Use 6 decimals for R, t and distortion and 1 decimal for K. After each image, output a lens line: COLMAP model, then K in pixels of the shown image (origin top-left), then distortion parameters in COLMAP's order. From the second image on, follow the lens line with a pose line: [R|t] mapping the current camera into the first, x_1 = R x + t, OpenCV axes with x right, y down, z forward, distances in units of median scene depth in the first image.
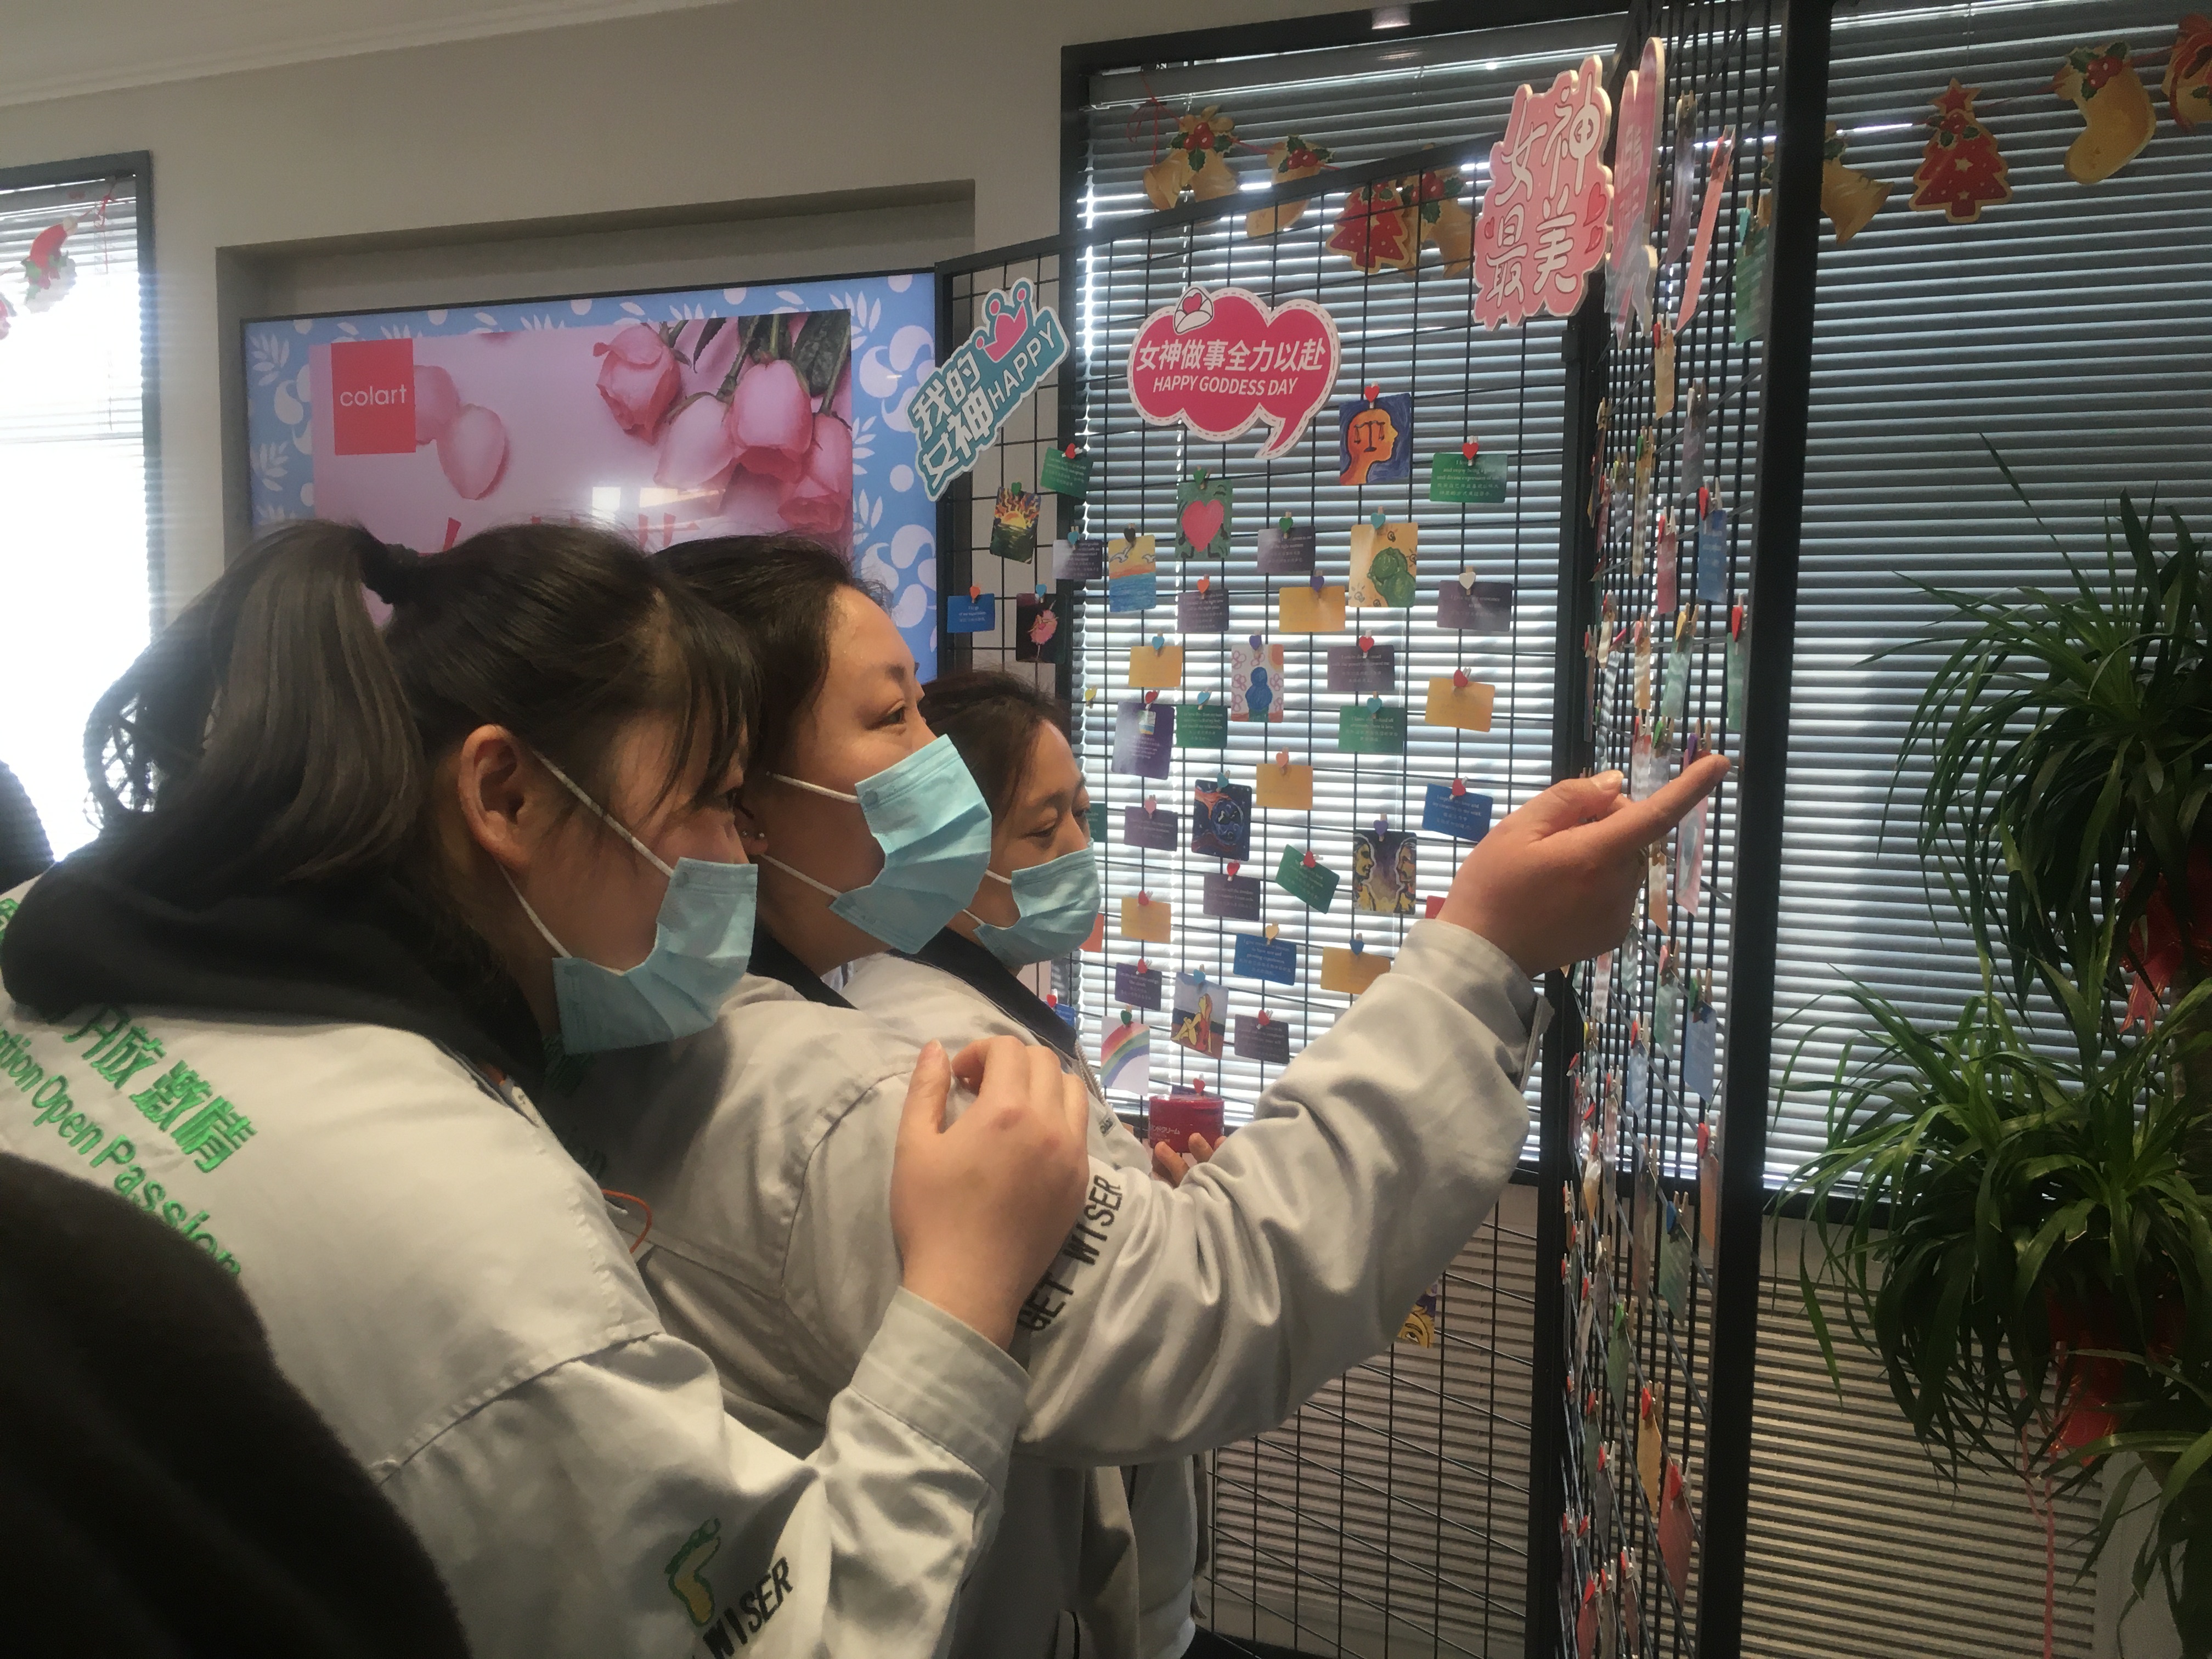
lens RADIAL K [[1855.9, 0, 1100.2], [0, 1855.9, 843.8], [0, 0, 1]] dist [0.036636, -0.046043]
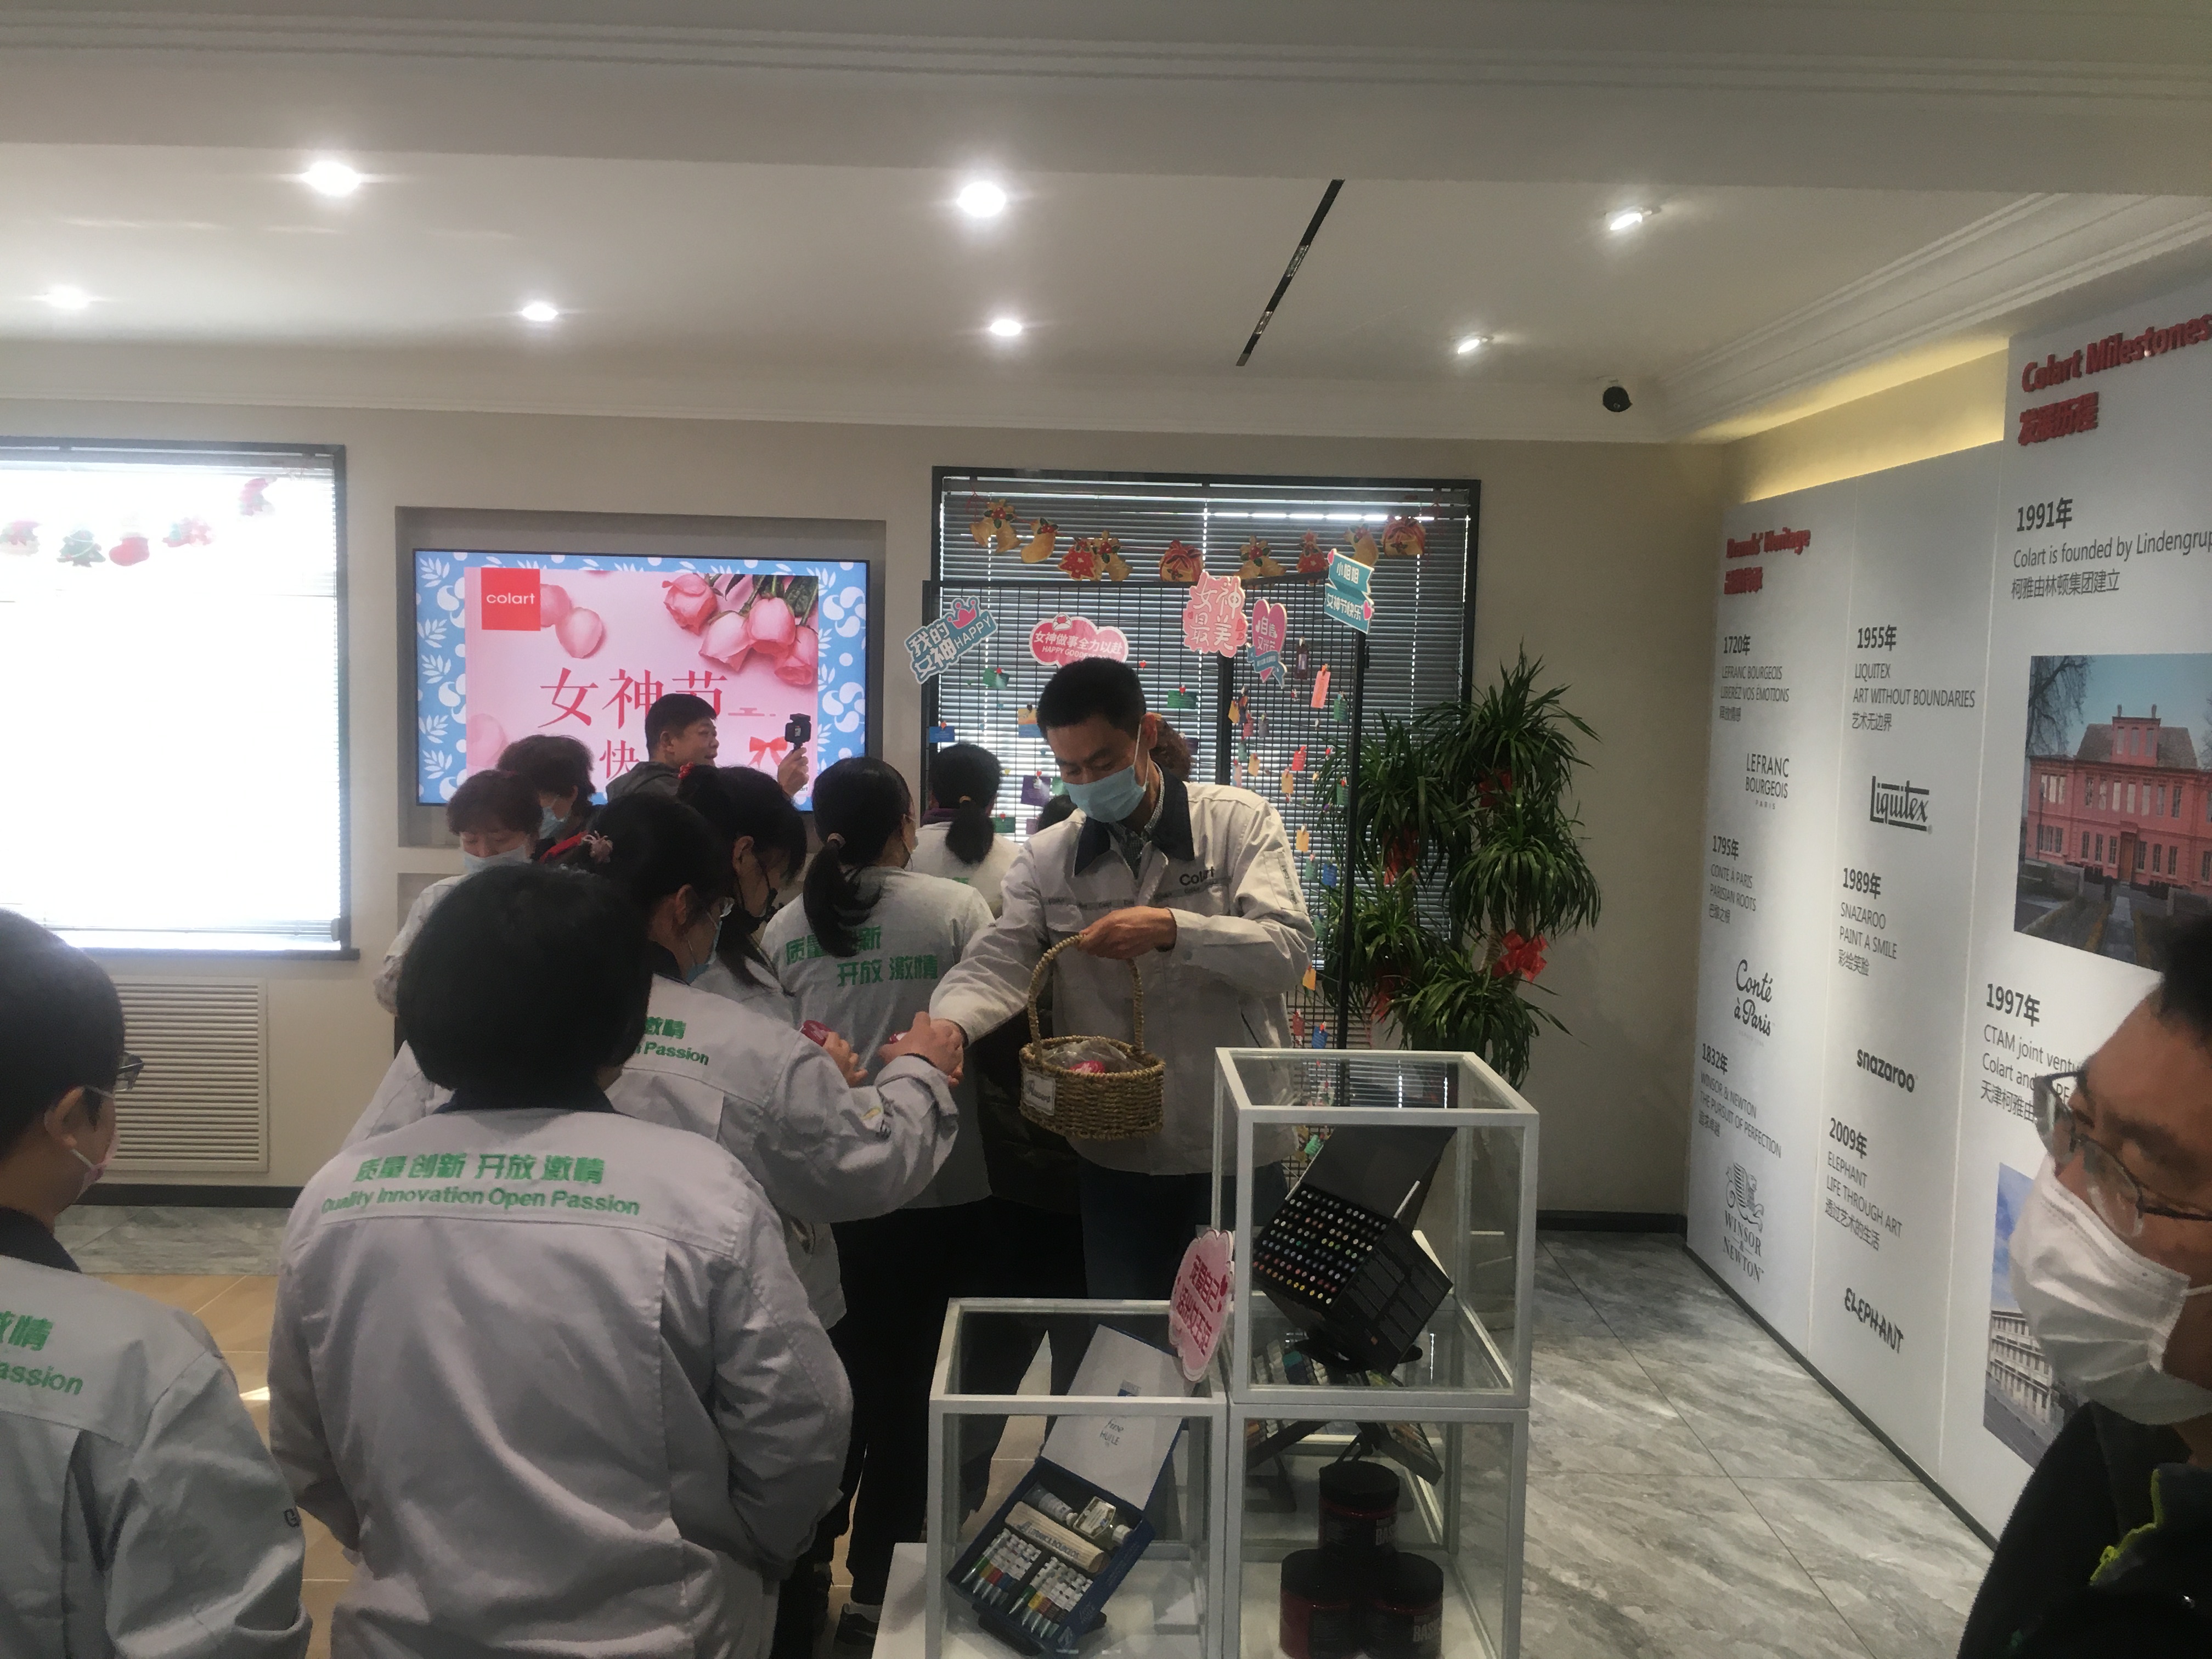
lens RADIAL K [[1855.9, 0, 1109.7], [0, 1855.9, 826.7], [0, 0, 1]] dist [0.036636, -0.046043]
pose [[0.914886, -0.026950, 0.402811, -0.649107], [0.028122, 0.999600, 0.003007, -0.011166], [-0.402731, 0.008576, 0.915278, -0.952796]]
